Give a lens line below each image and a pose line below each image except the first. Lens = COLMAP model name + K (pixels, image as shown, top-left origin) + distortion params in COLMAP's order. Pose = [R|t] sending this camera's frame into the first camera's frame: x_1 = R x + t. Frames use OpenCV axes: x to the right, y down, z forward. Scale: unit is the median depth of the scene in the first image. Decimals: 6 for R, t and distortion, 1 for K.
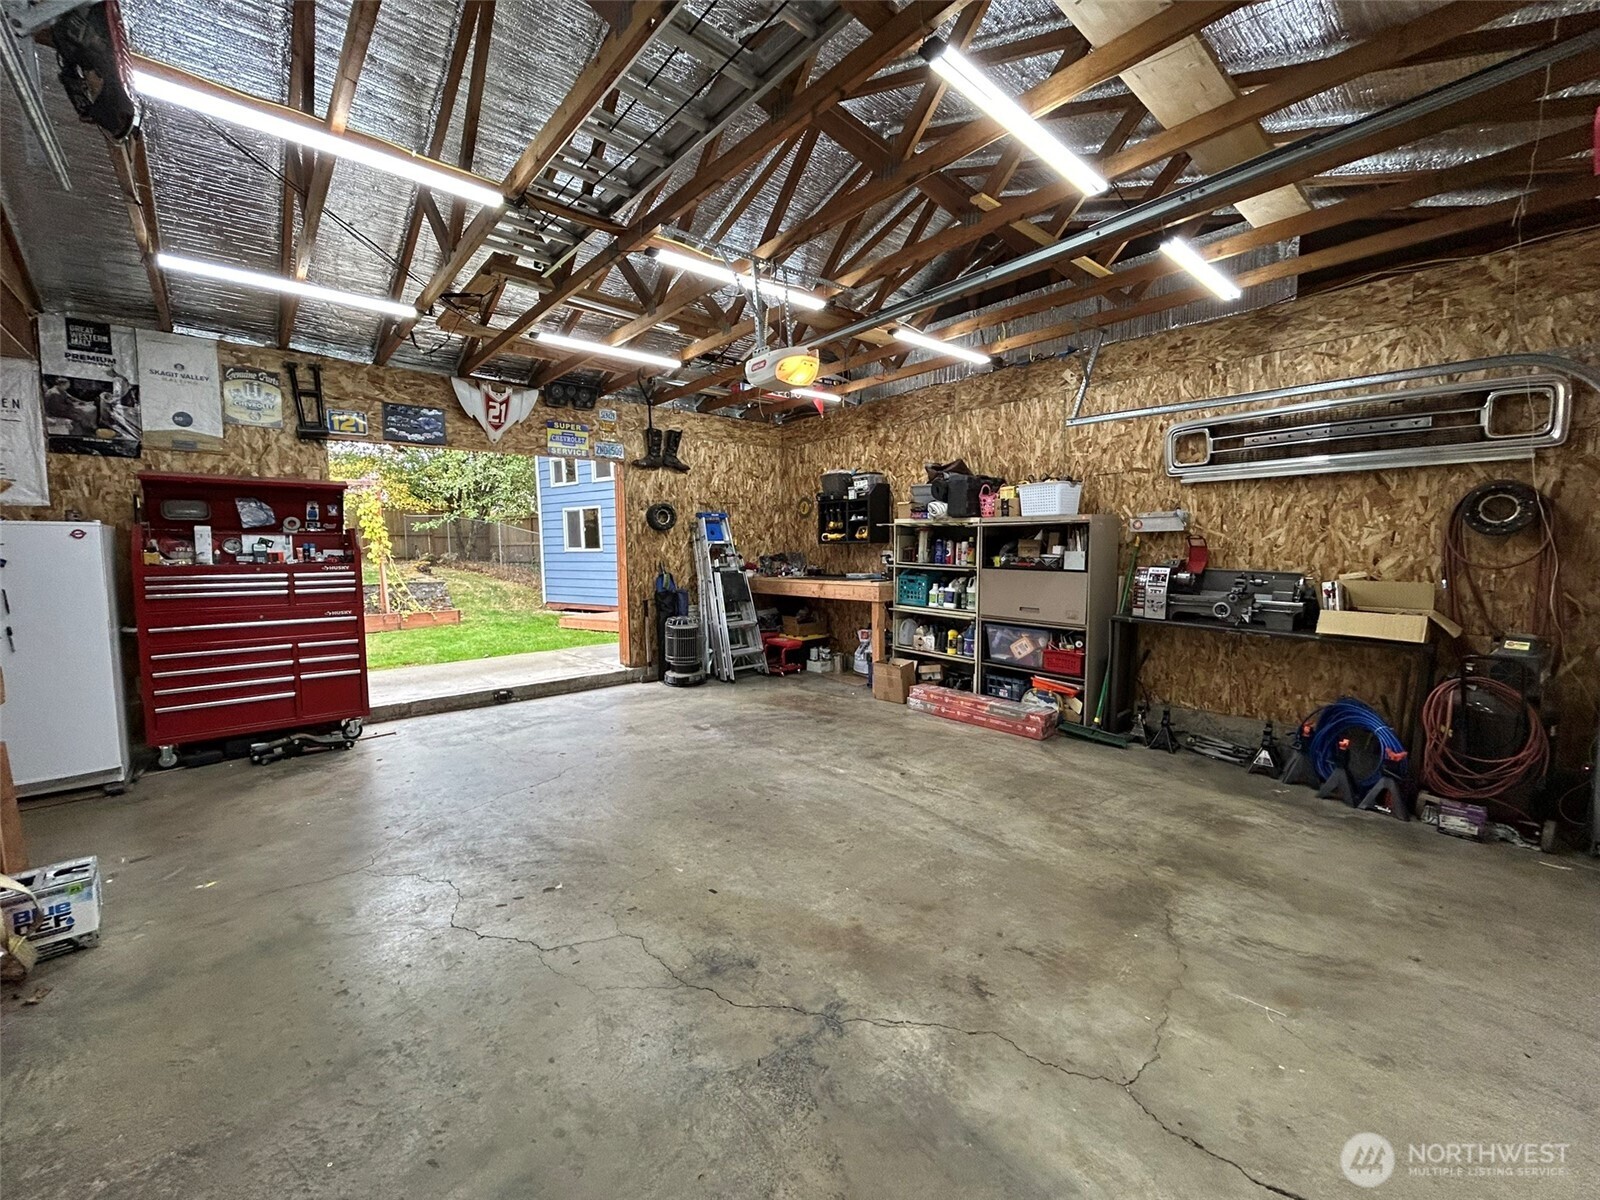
lens RADIAL K [[643.3, 0, 797.2], [0, 643.3, 597.0], [0, 0, 1]] dist [-0.001376, -0.000143]
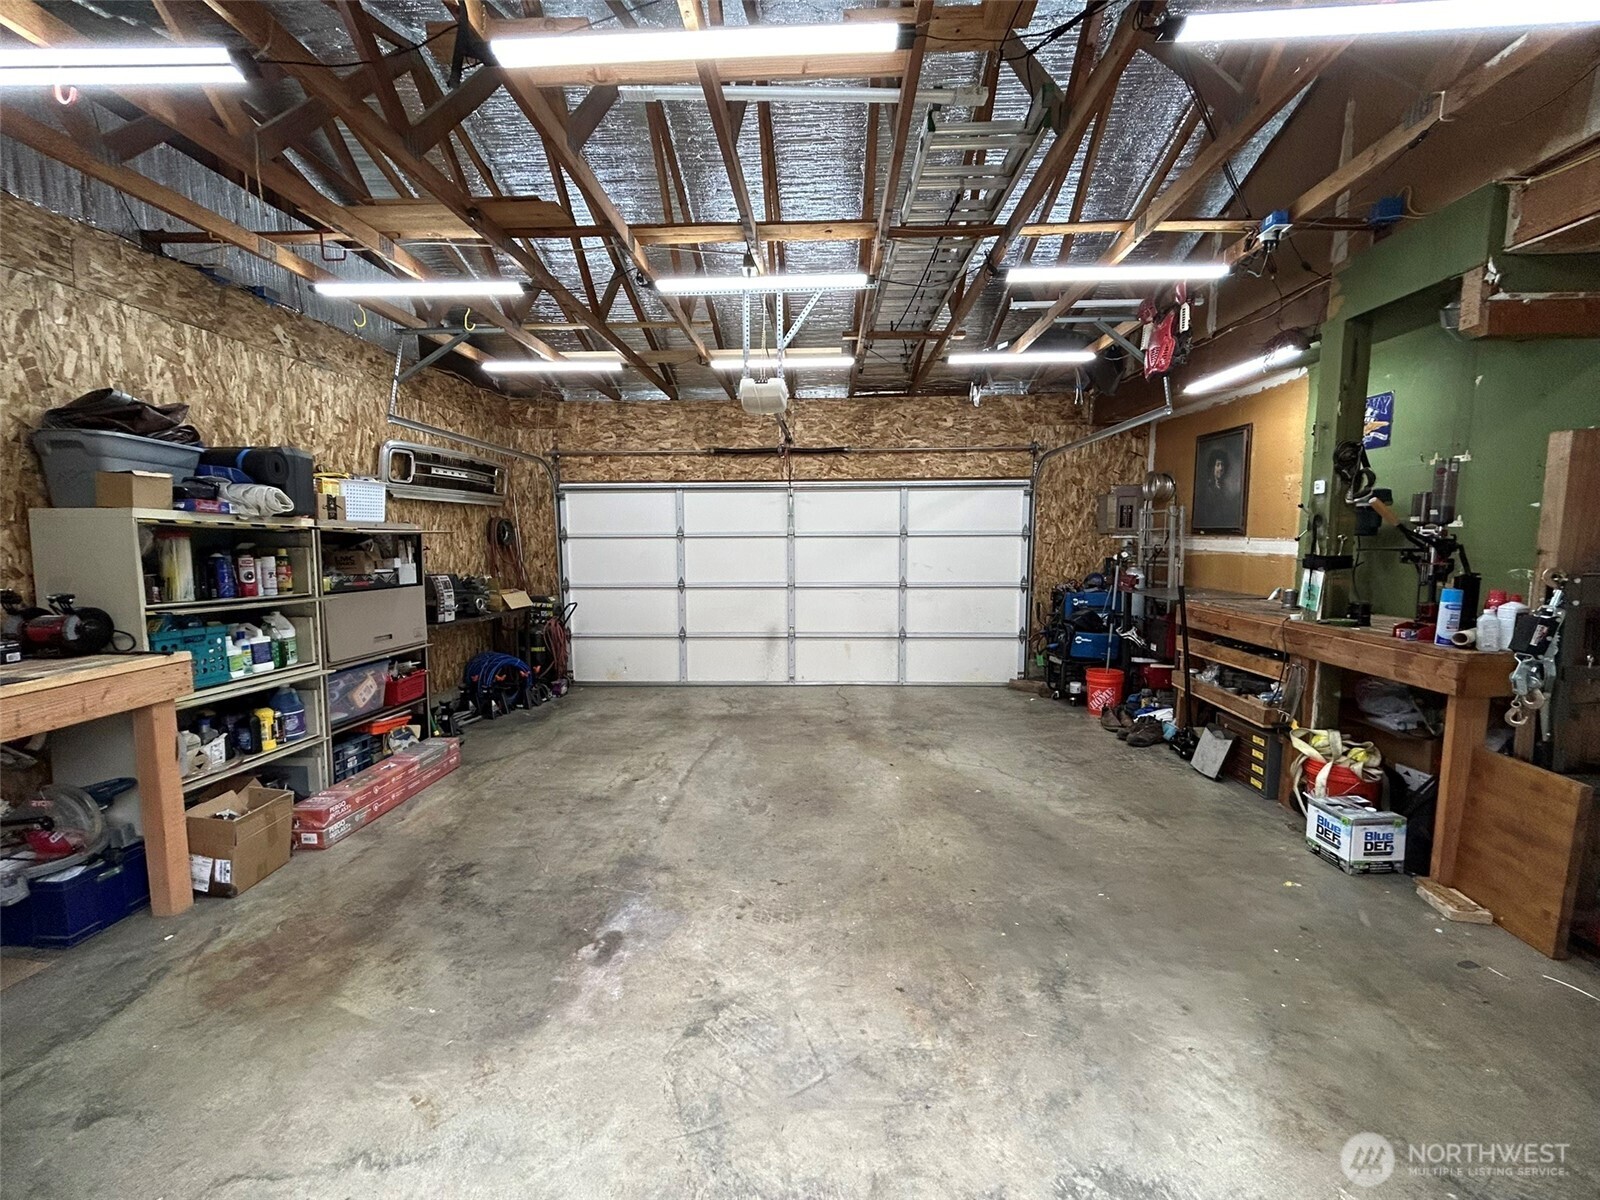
lens RADIAL K [[643.3, 0, 797.2], [0, 643.3, 597.0], [0, 0, 1]] dist [-0.001376, -0.000143]
pose [[-0.717441, -0.051894, 0.694684, -0.586427], [0.069876, 0.986831, 0.145883, -0.116085], [-0.693106, 0.153204, -0.704367, 1.238438]]
